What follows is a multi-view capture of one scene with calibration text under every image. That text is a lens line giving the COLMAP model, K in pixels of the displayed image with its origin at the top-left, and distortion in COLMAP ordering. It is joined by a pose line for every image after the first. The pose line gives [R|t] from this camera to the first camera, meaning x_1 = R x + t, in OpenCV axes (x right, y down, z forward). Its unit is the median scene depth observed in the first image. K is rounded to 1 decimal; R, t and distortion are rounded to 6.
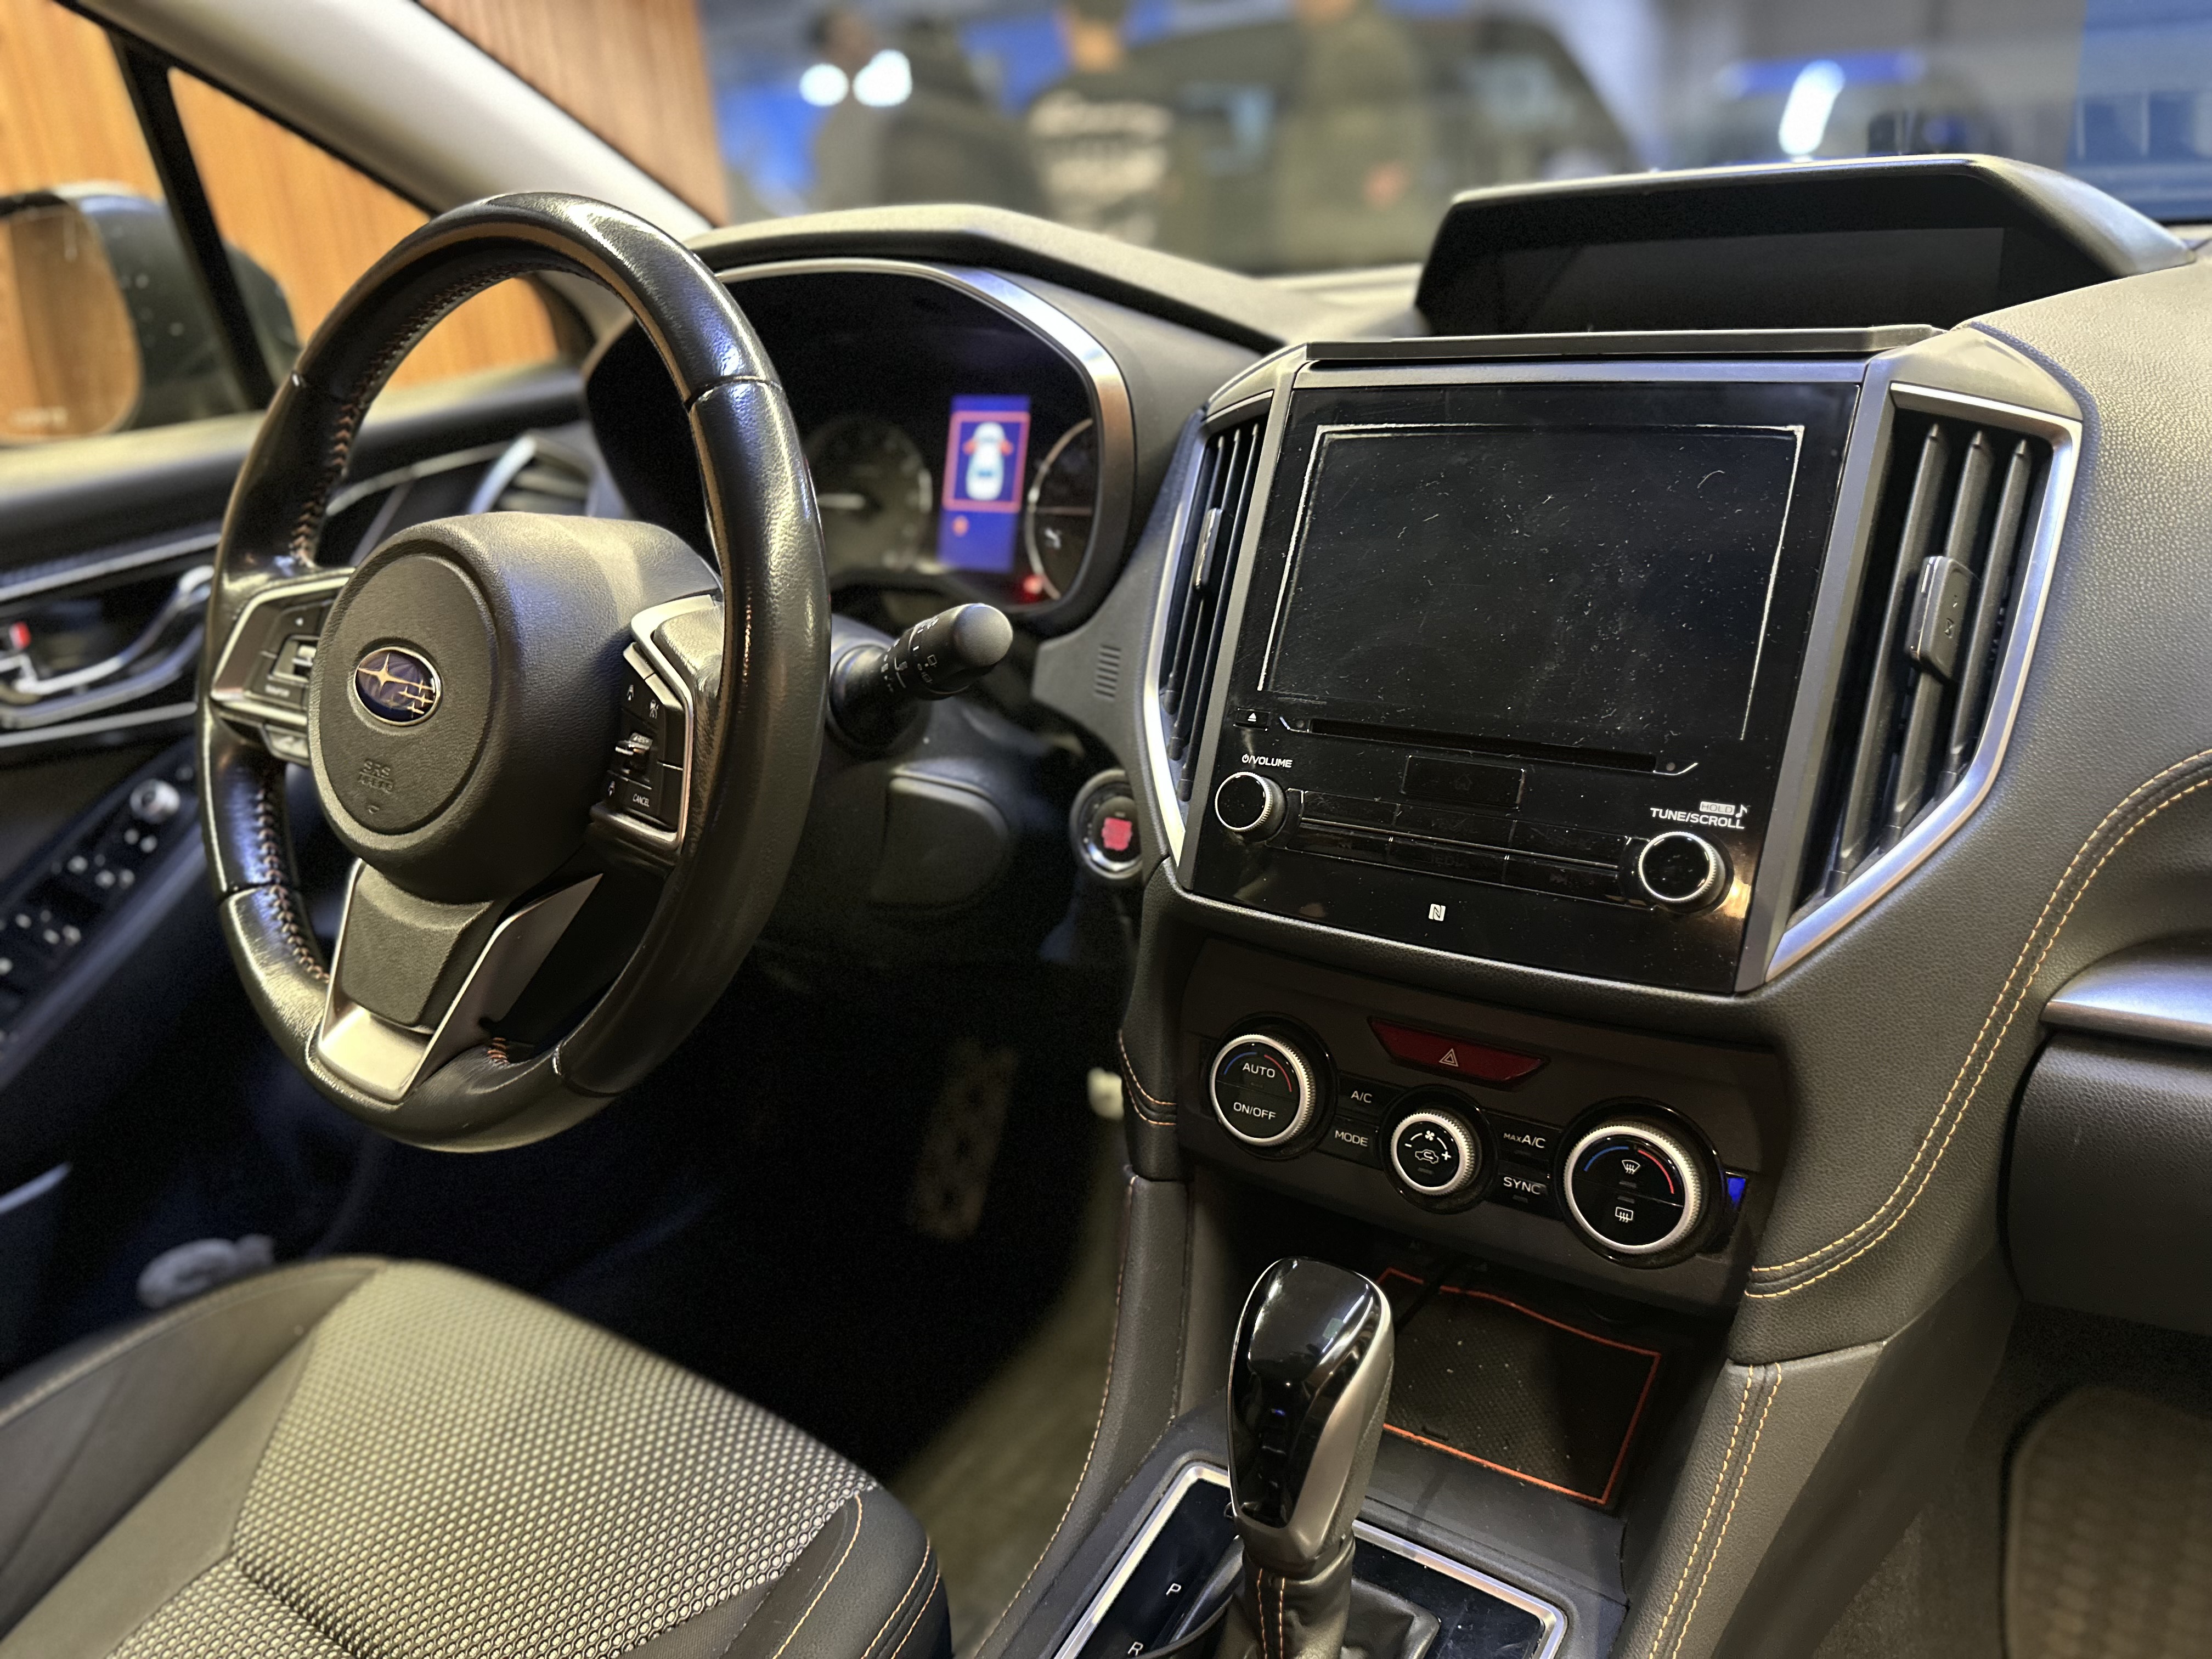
lens RADIAL K [[1477.7, 0, 1106.0], [0, 1477.7, 829.5], [0, 0, 1]] dist [0.006052, 0.002692]
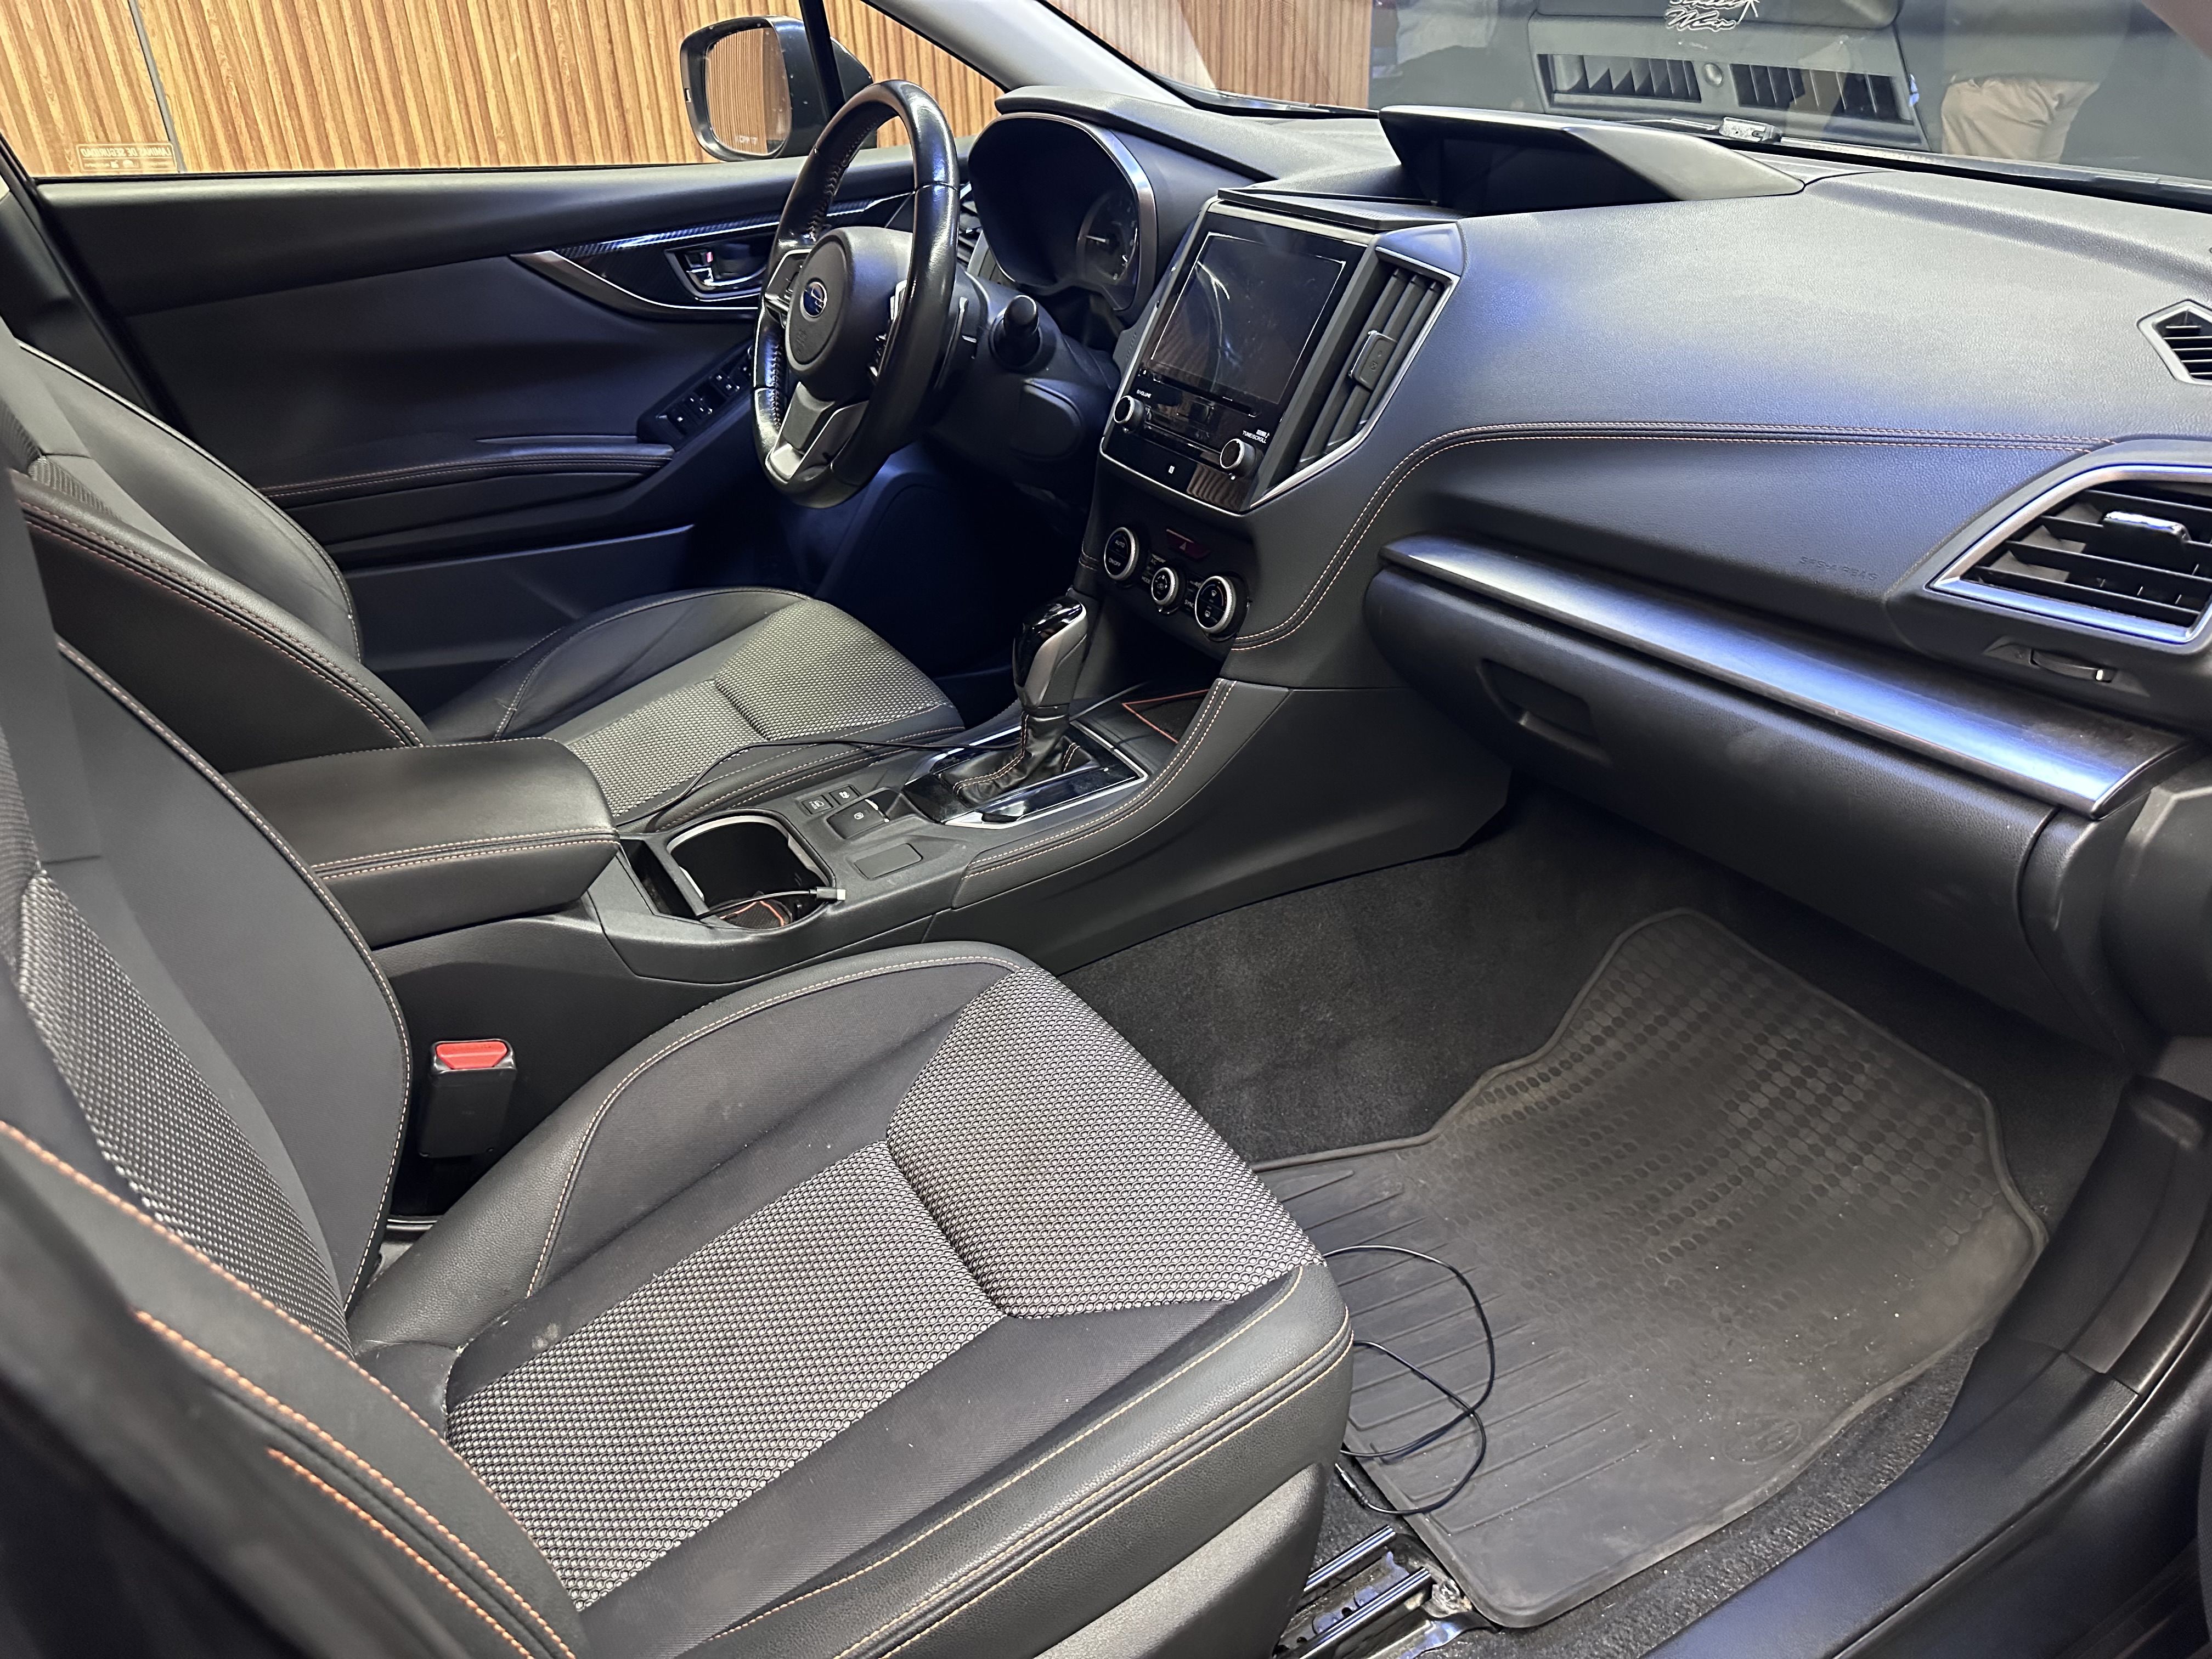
lens RADIAL K [[1598.4, 0, 1106.0], [0, 1598.4, 829.5], [0, 0, 1]] dist [0.067061, -0.075020]
pose [[0.883964, 0.263920, -0.385946, 1.084411], [-0.203355, 0.960309, 0.190926, 0.122233], [0.421017, -0.090288, 0.902548, -1.132166]]
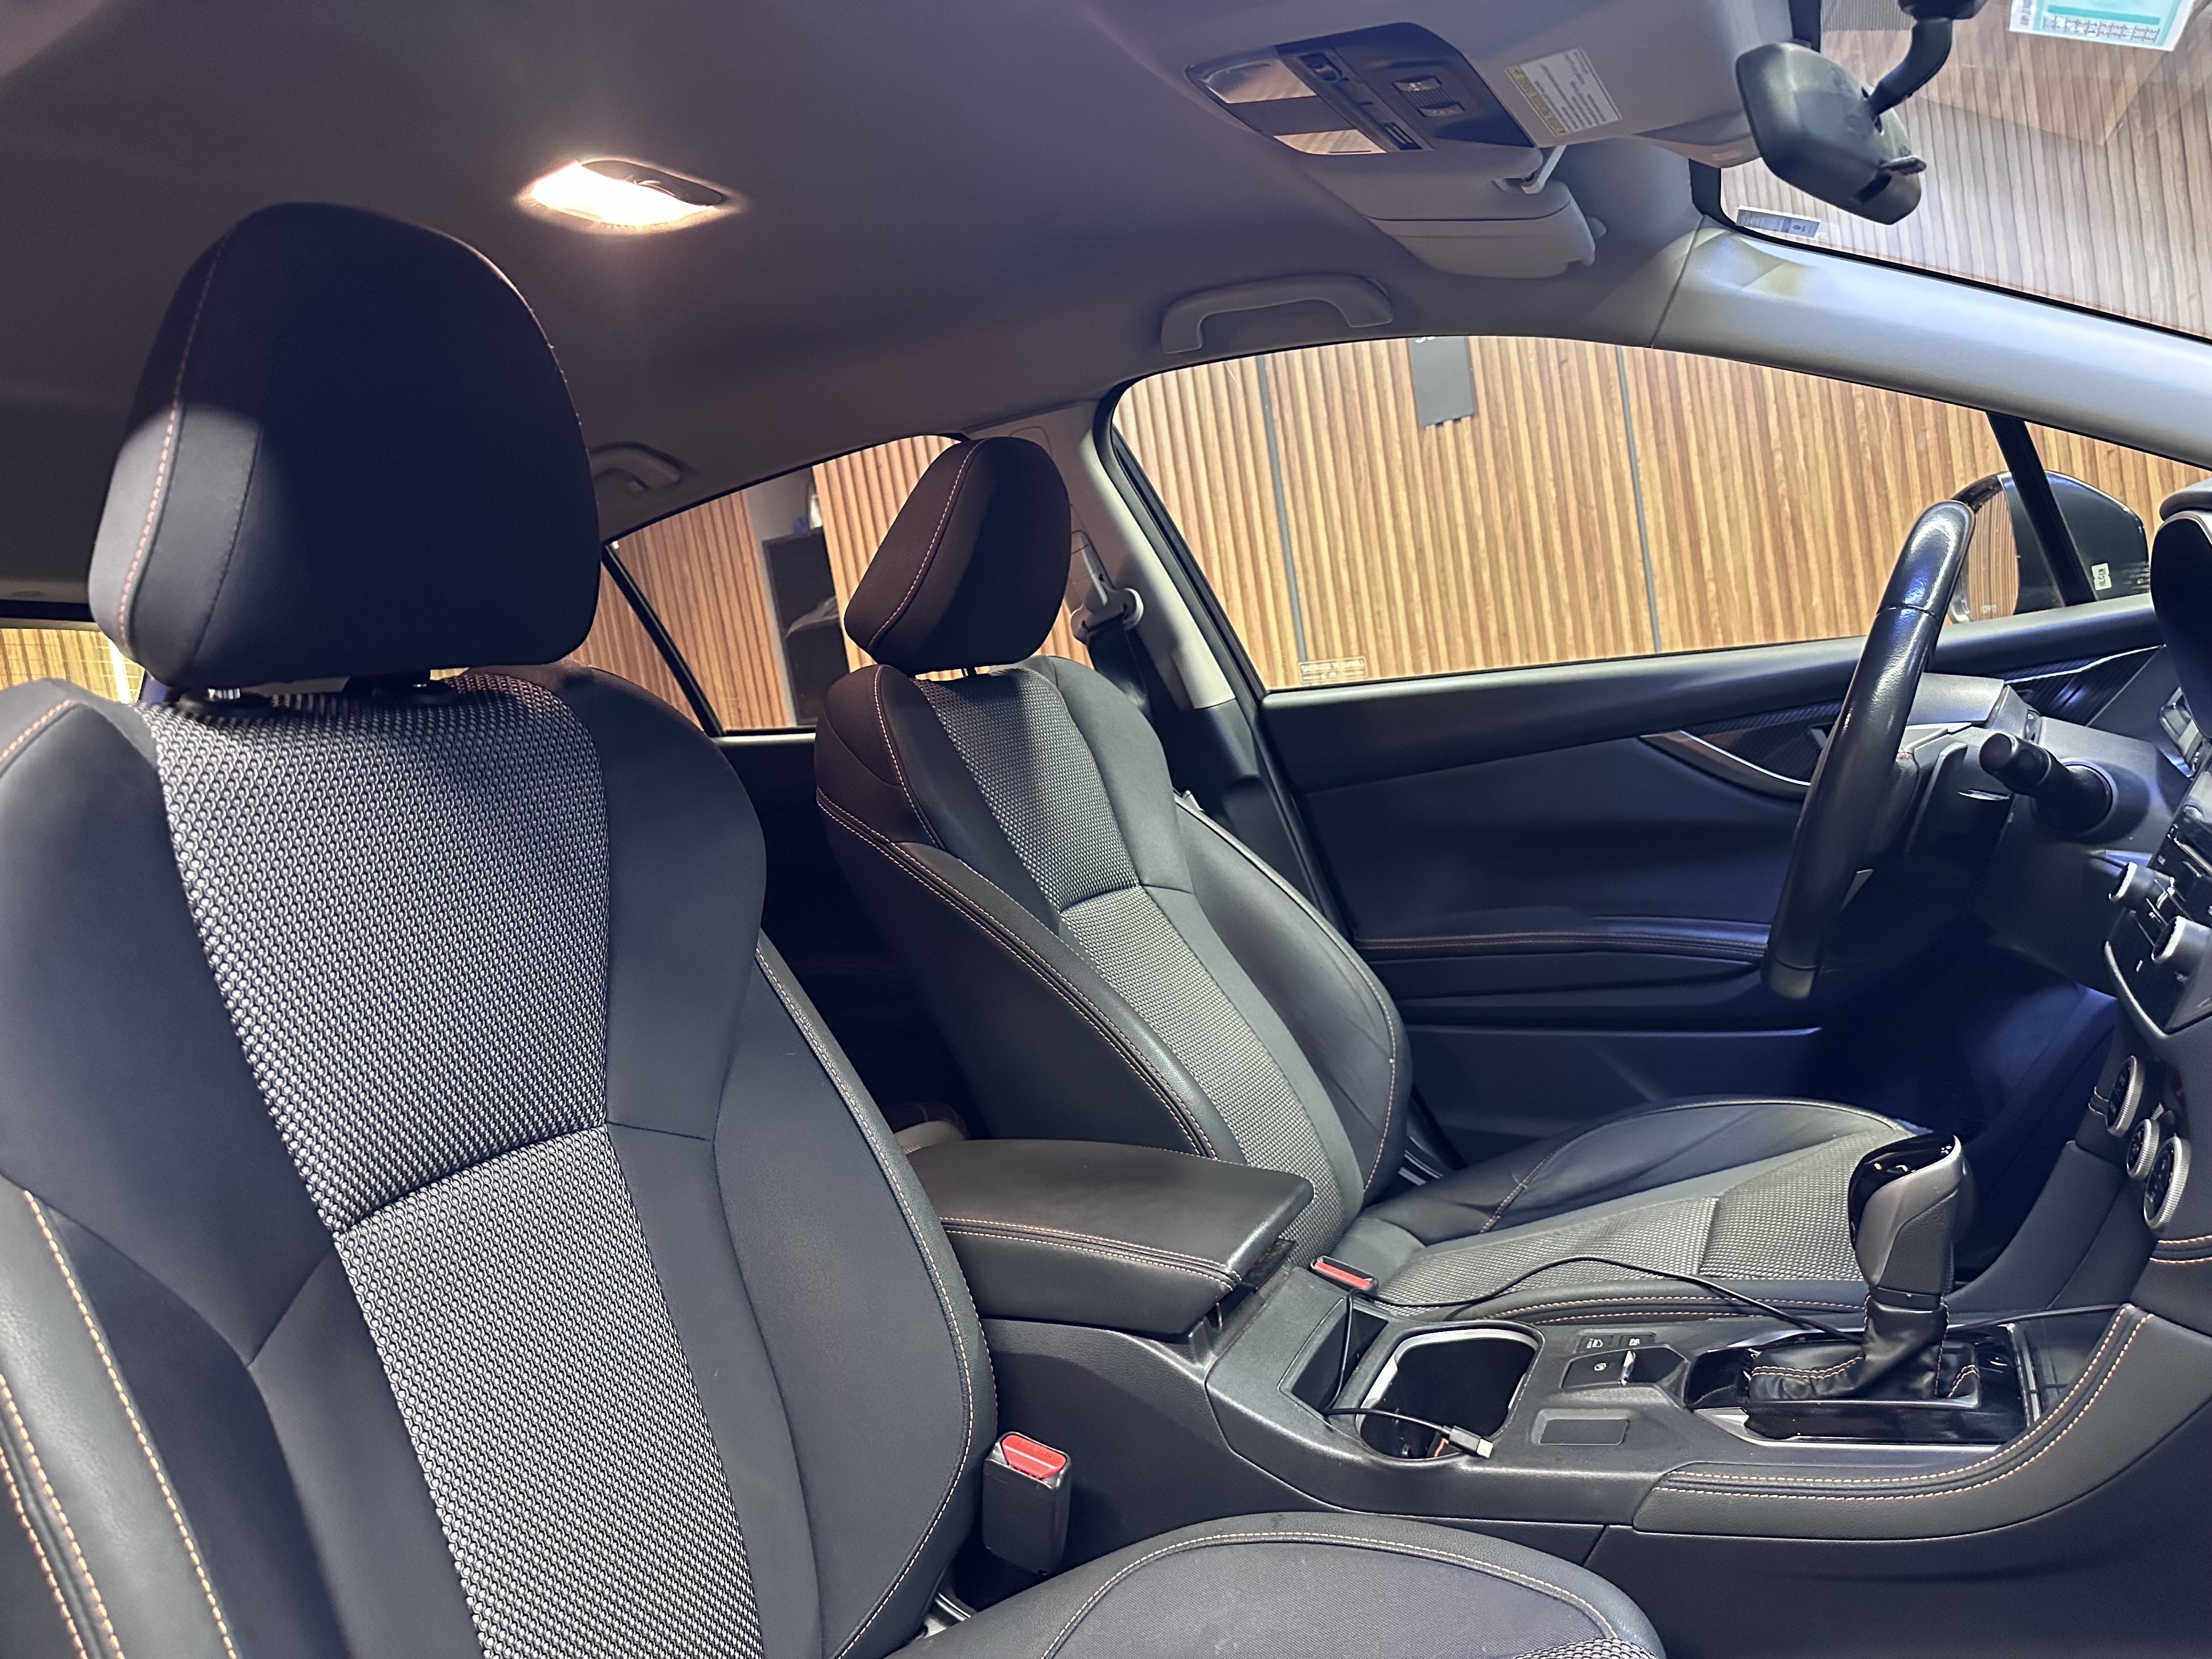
lens RADIAL K [[1598.4, 0, 1106.0], [0, 1598.4, 829.5], [0, 0, 1]] dist [0.067061, -0.075020]
pose [[0.092731, 0.126179, -0.987664, 1.493747], [-0.223413, 0.969282, 0.102855, -0.015074], [0.970303, 0.211120, 0.118072, -0.112143]]
